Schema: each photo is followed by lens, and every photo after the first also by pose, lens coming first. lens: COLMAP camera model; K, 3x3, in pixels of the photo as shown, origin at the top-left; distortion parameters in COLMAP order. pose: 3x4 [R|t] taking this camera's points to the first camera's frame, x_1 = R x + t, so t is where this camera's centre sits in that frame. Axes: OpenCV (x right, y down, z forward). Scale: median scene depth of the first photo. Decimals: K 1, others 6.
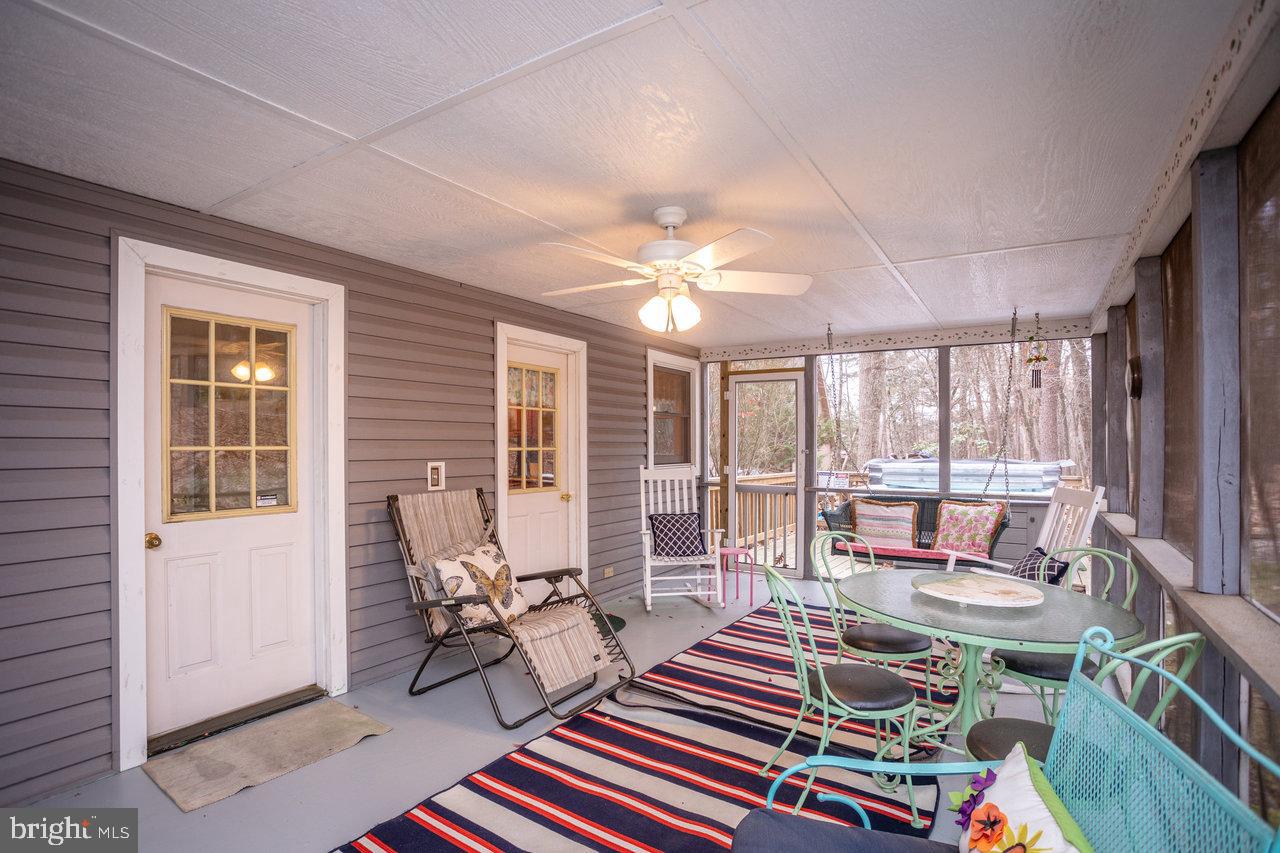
lens RADIAL K [[606.4, 0, 639.3], [0, 606.4, 436.2], [0, 0, 1]] dist [-0.037844, 0.001008]
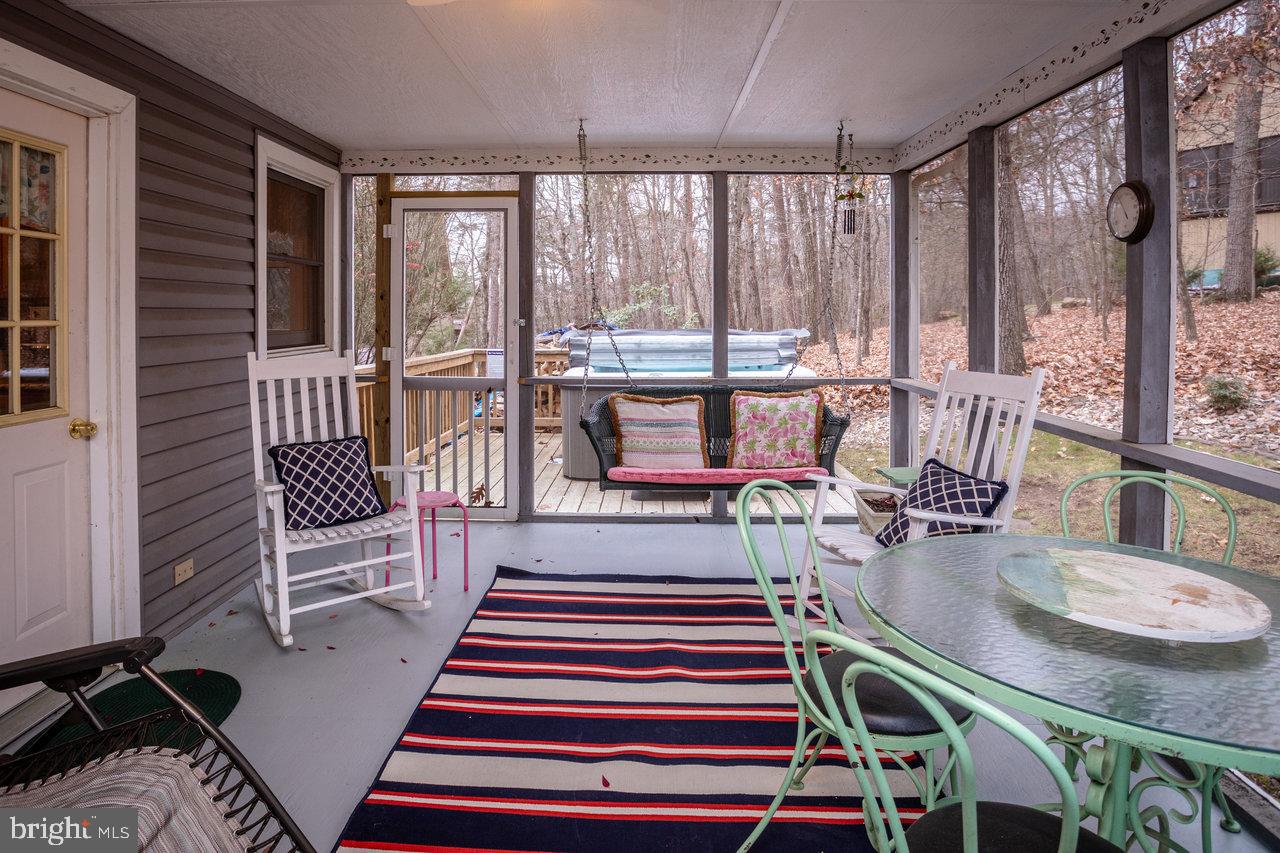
lens RADIAL K [[759.8, 0, 614.8], [0, 759.8, 305.9], [0, 0, 1]] dist [-0.045087, 0.004759]
pose [[0.860081, 0.000343, 0.510157, -0.058883], [-0.002911, 0.999987, 0.004235, 0.004721], [-0.510149, -0.005128, 0.860071, 0.301150]]
